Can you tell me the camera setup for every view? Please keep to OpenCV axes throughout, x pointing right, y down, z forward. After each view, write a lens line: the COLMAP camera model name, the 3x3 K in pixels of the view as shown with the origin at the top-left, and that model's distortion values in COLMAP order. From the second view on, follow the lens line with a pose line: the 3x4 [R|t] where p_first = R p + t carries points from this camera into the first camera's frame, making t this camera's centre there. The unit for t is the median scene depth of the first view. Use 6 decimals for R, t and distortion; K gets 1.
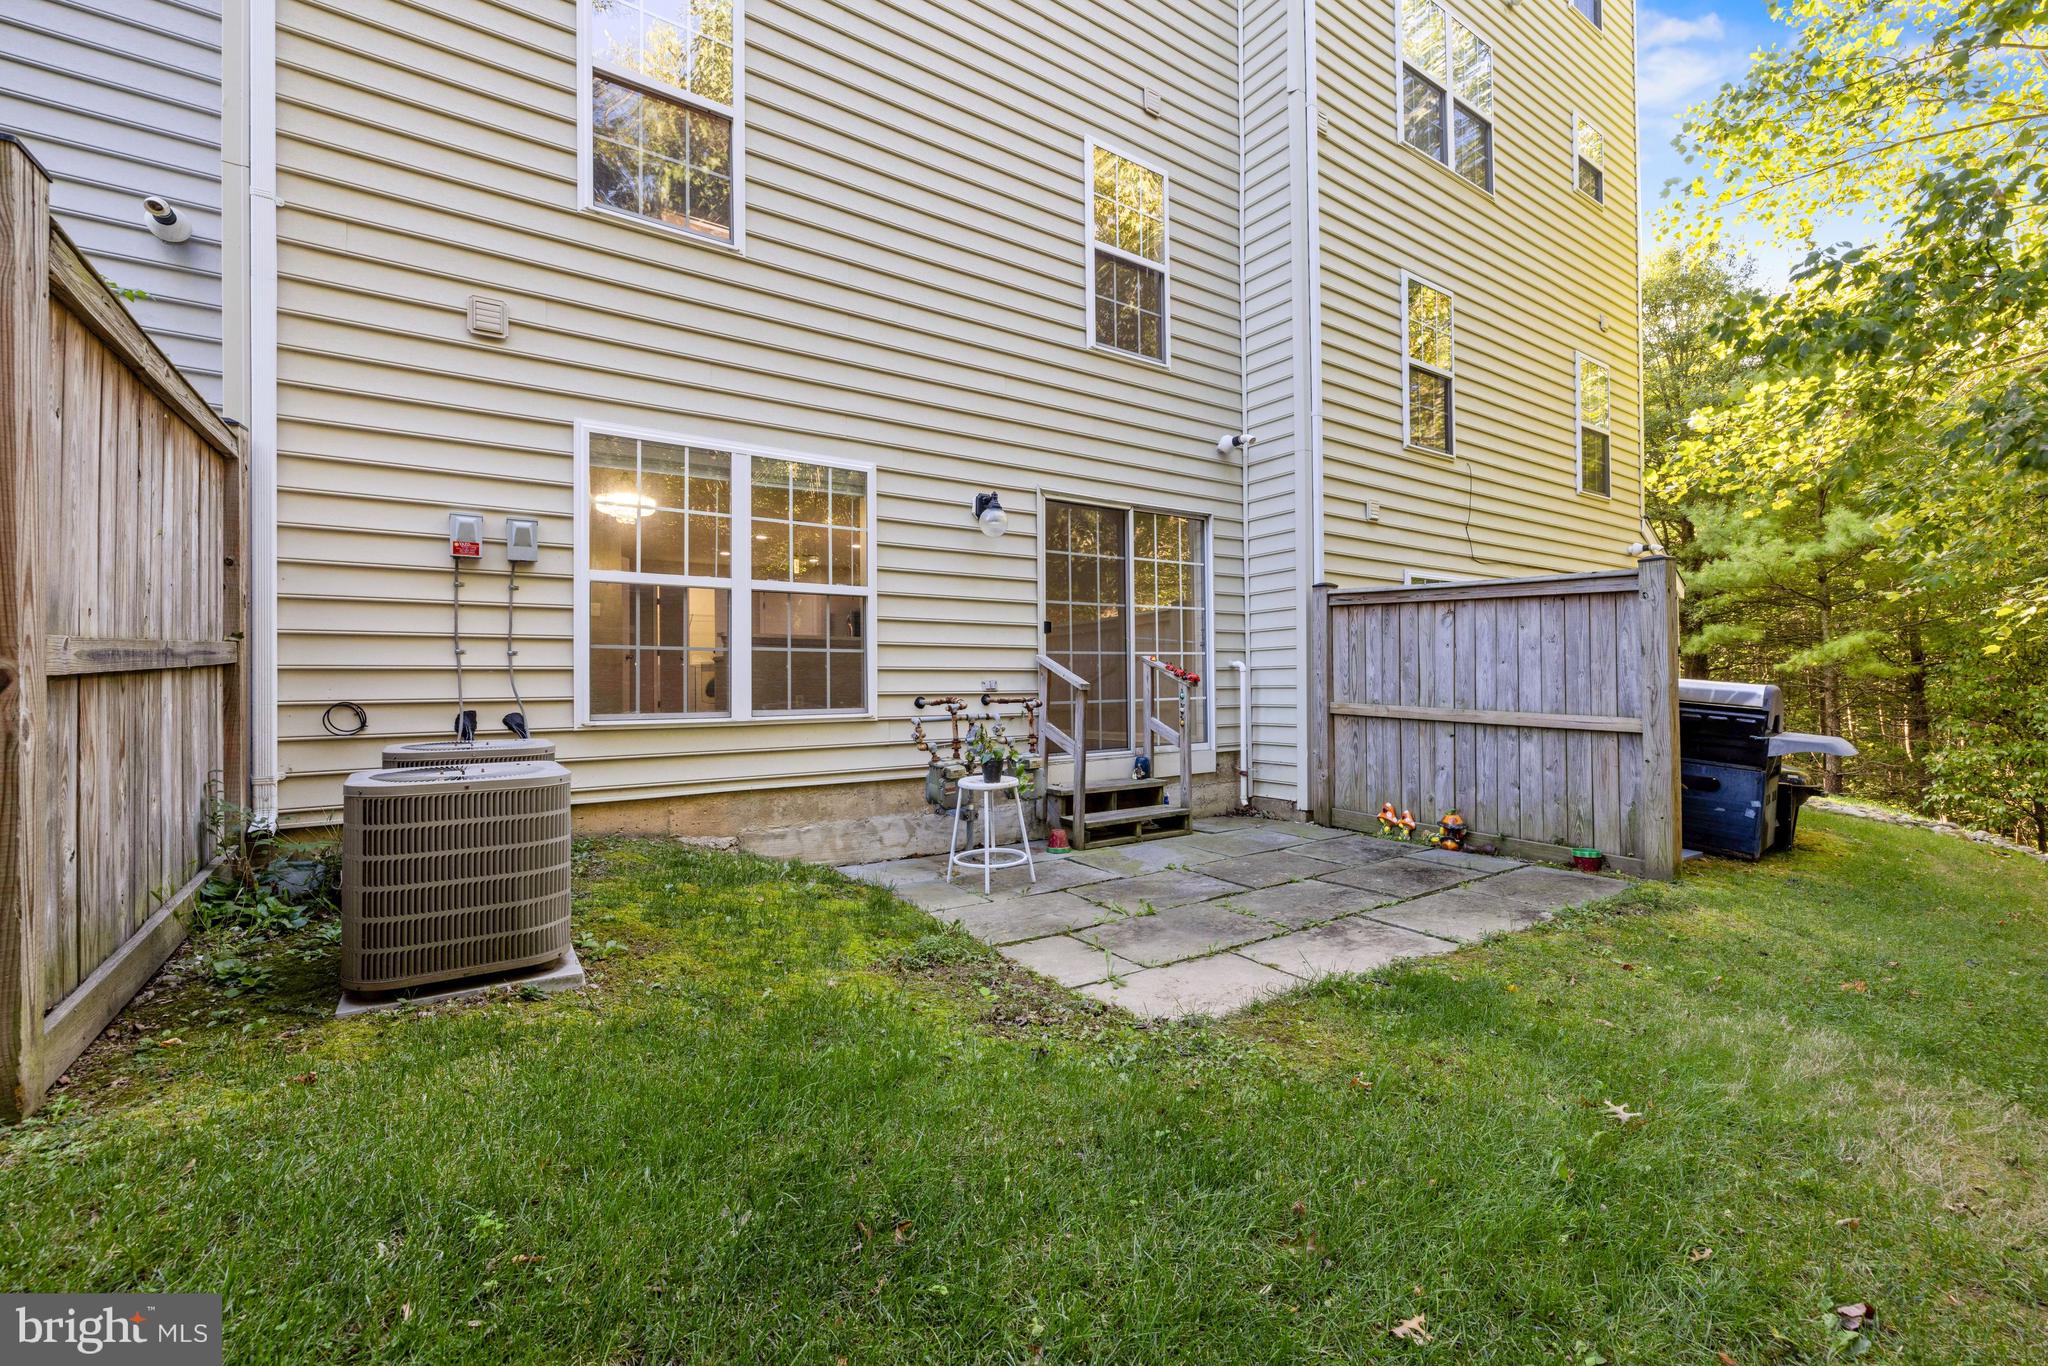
lens RADIAL K [[851.8, 0, 1023.1], [0, 851.8, 669.0], [0, 0, 1]] dist [-0.000450, -0.000223]
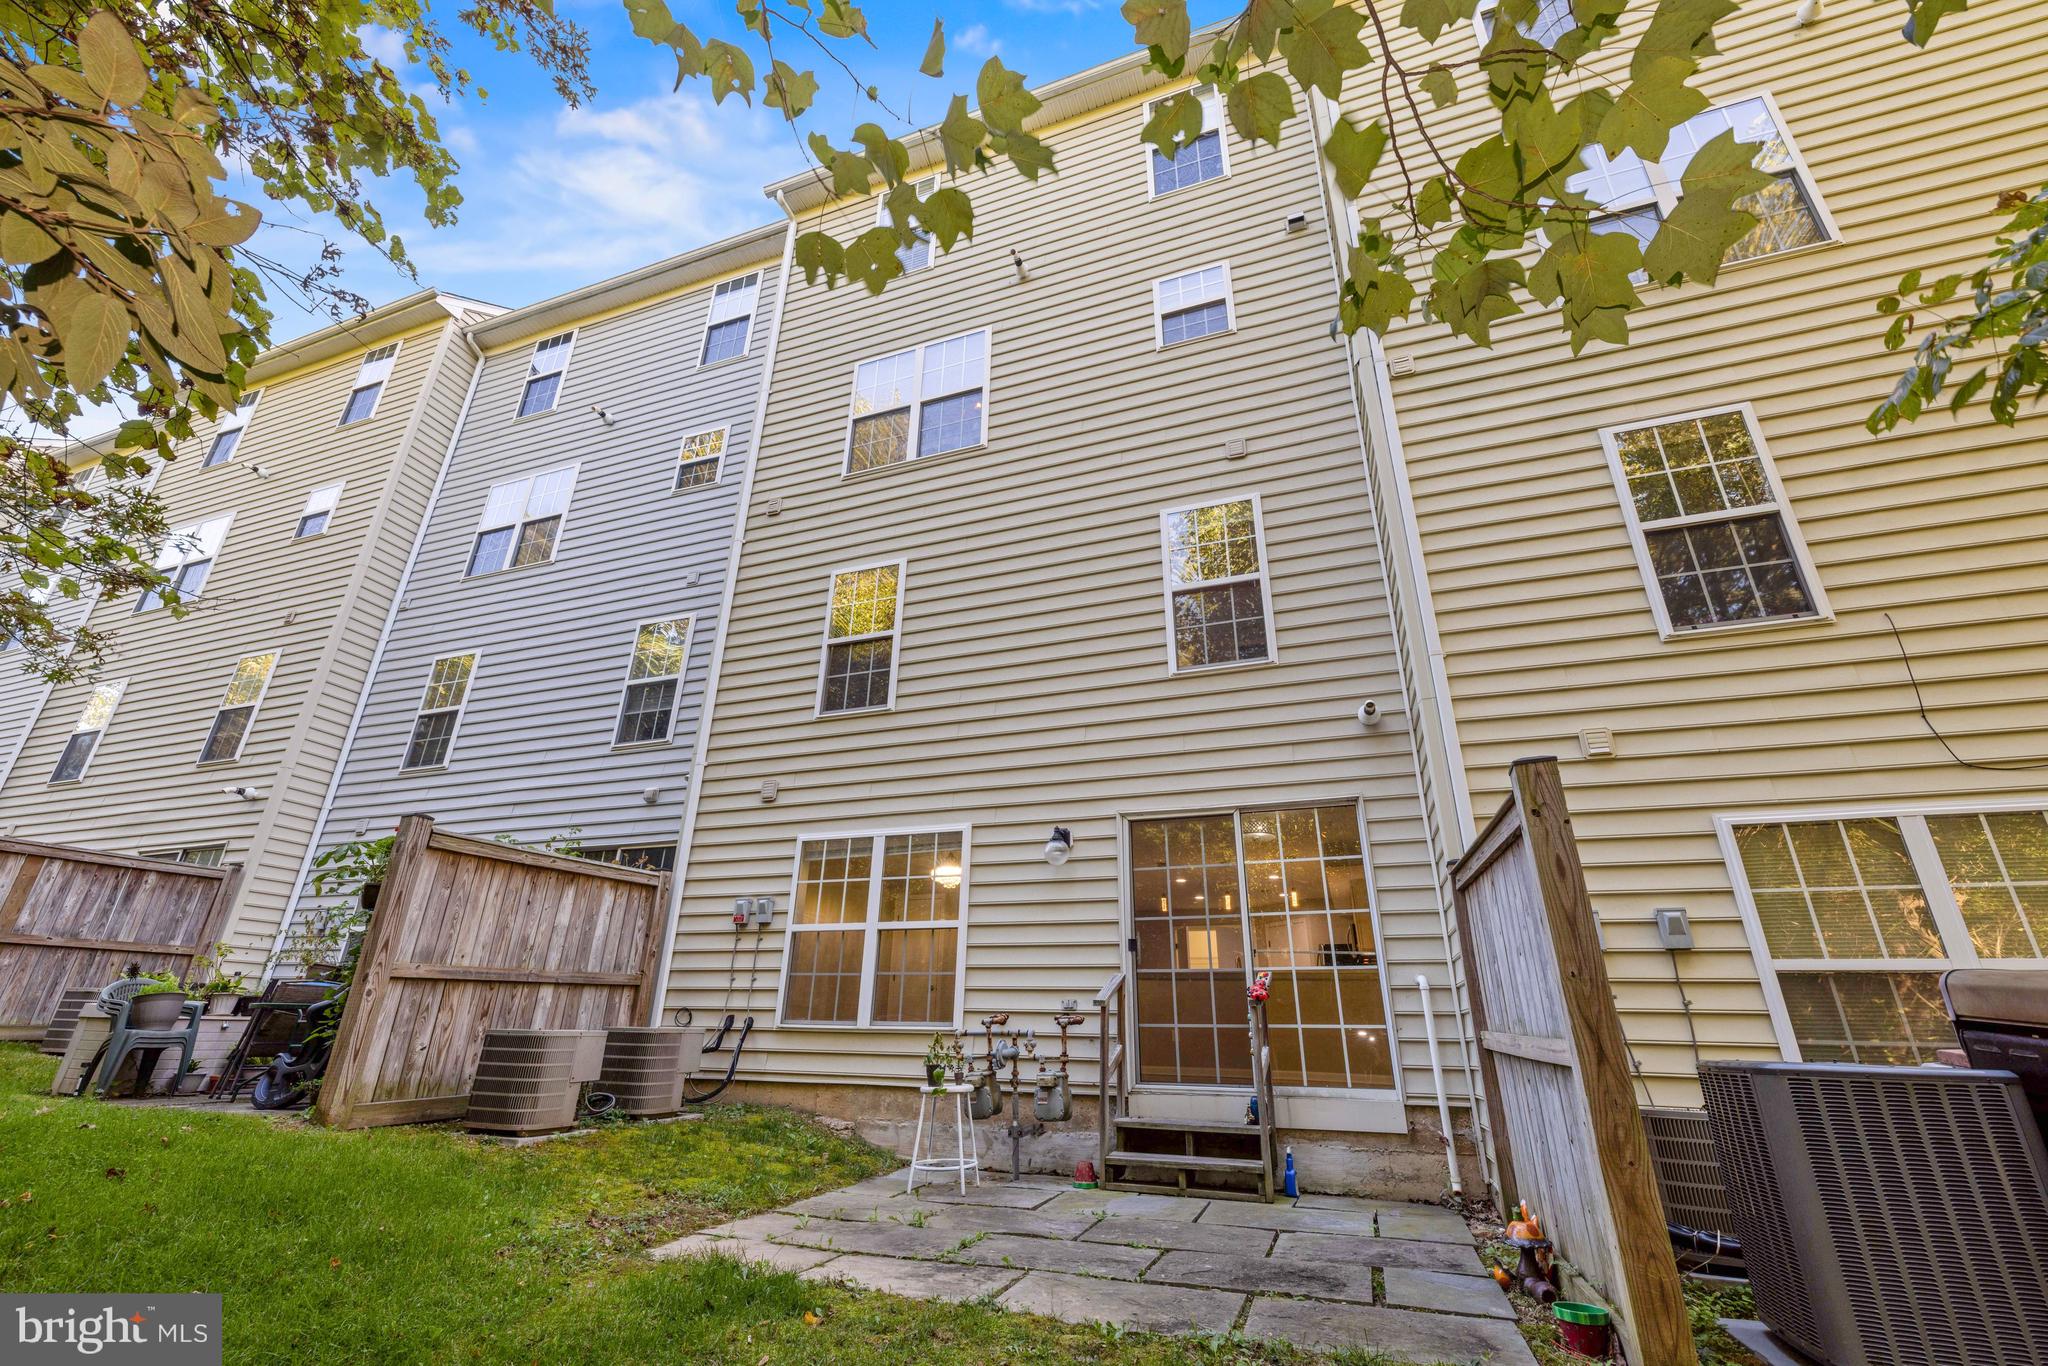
lens RADIAL K [[847.6, 0, 1027.4], [0, 847.6, 680.6], [0, 0, 1]] dist [0.001267, -0.000042]
pose [[0.581279, -0.300802, -0.756064, 0.880408], [-0.011297, 0.926090, -0.377132, 0.045745], [0.813626, 0.227760, 0.534919, 0.299555]]
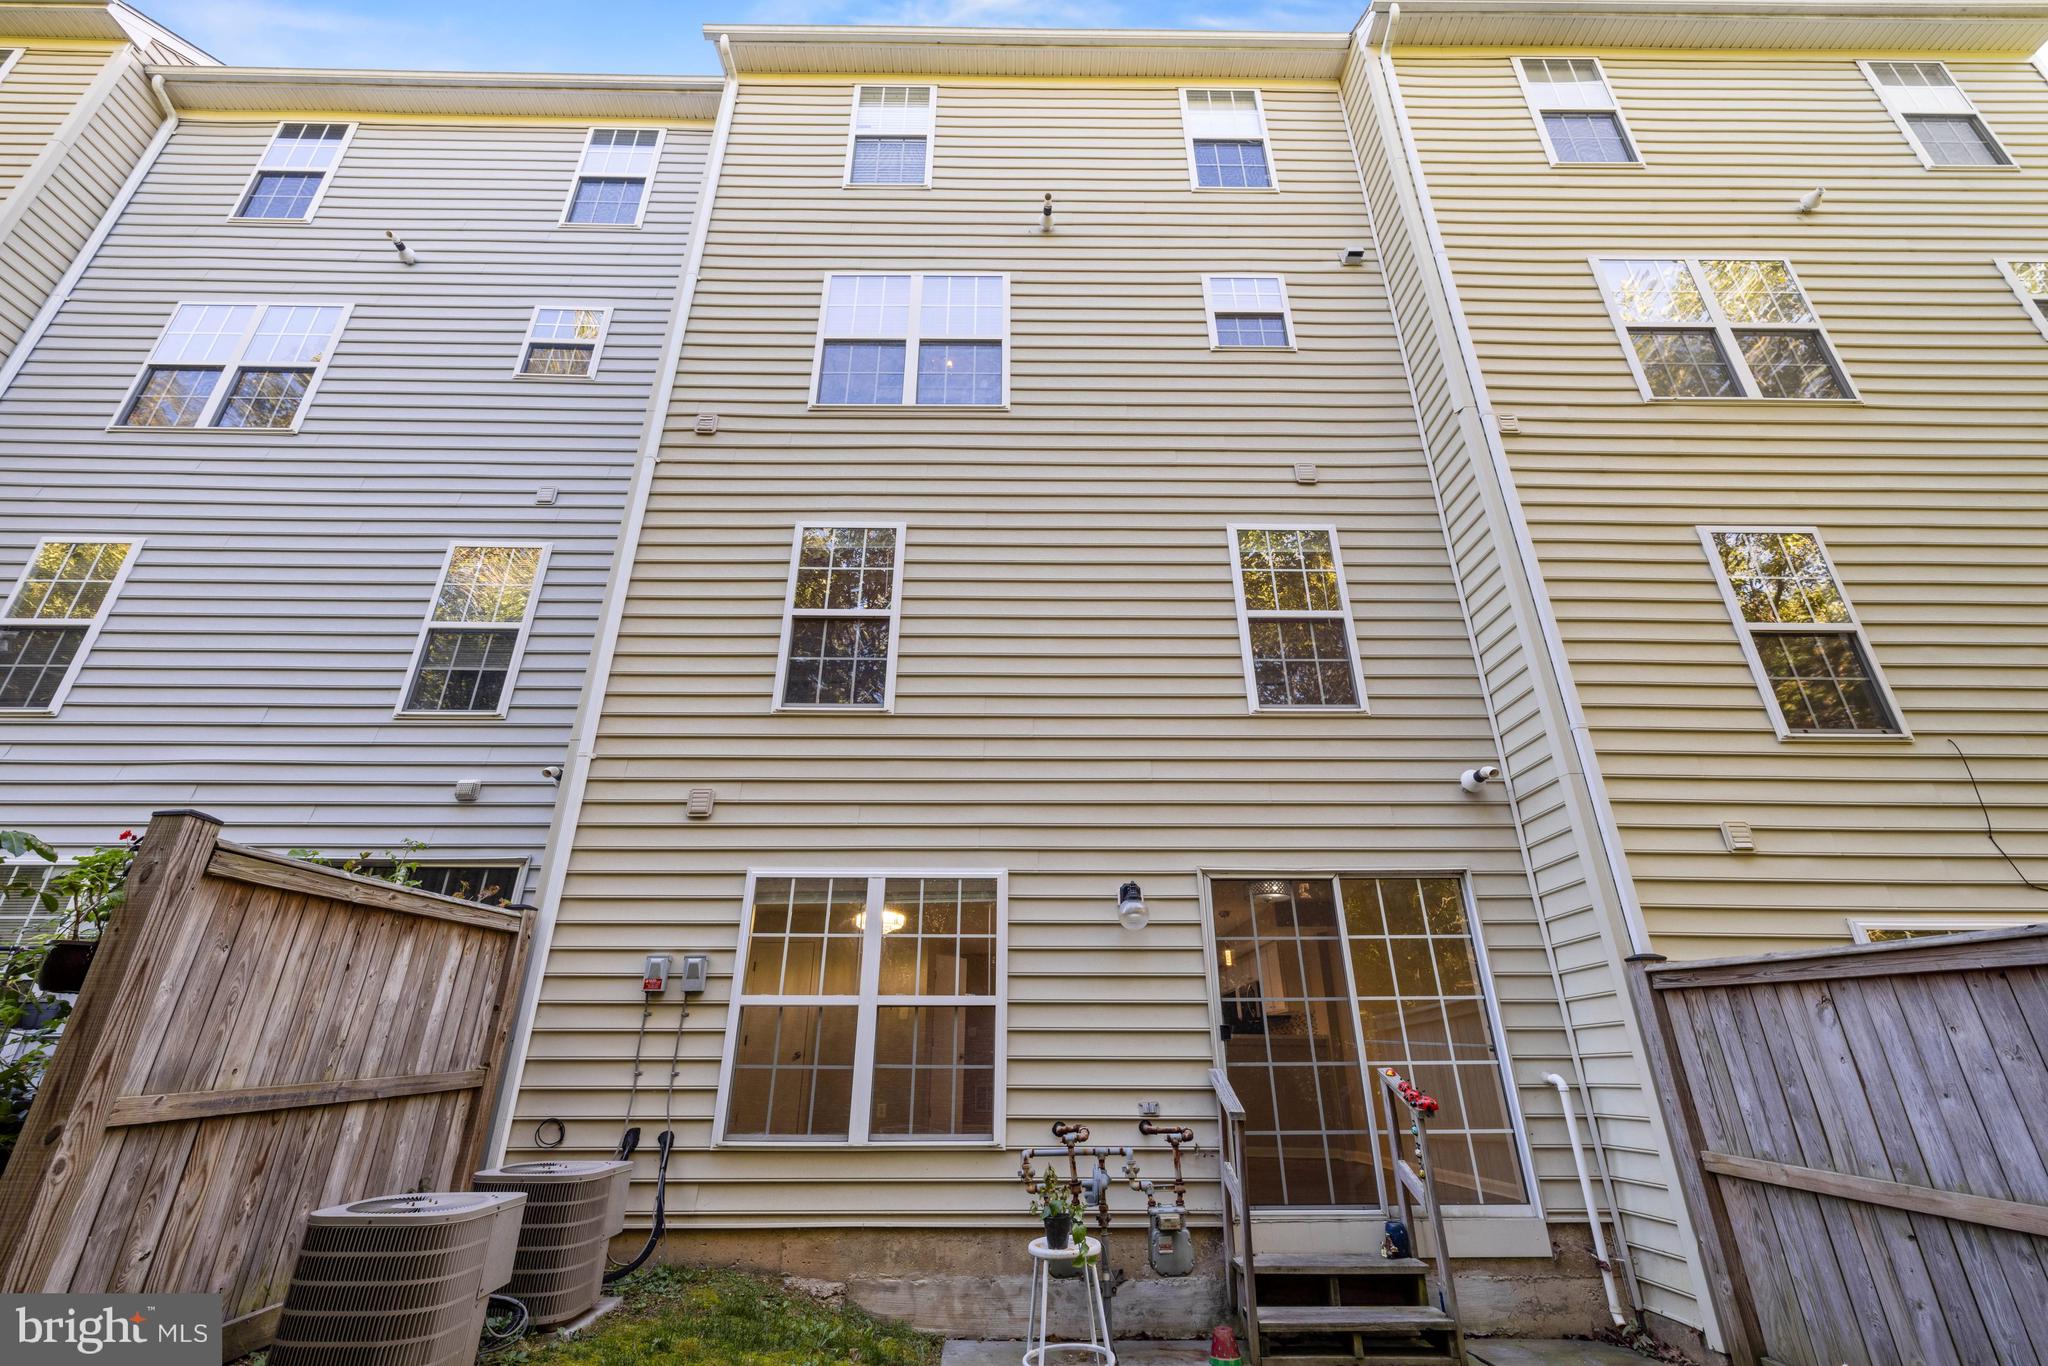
lens RADIAL K [[847.6, 0, 1027.4], [0, 847.6, 680.6], [0, 0, 1]] dist [0.001267, -0.000042]
pose [[0.831924, -0.223068, -0.508077, 0.398425], [0.002720, 0.917266, -0.398266, -0.037355], [0.554882, 0.329945, 0.763703, 0.139491]]
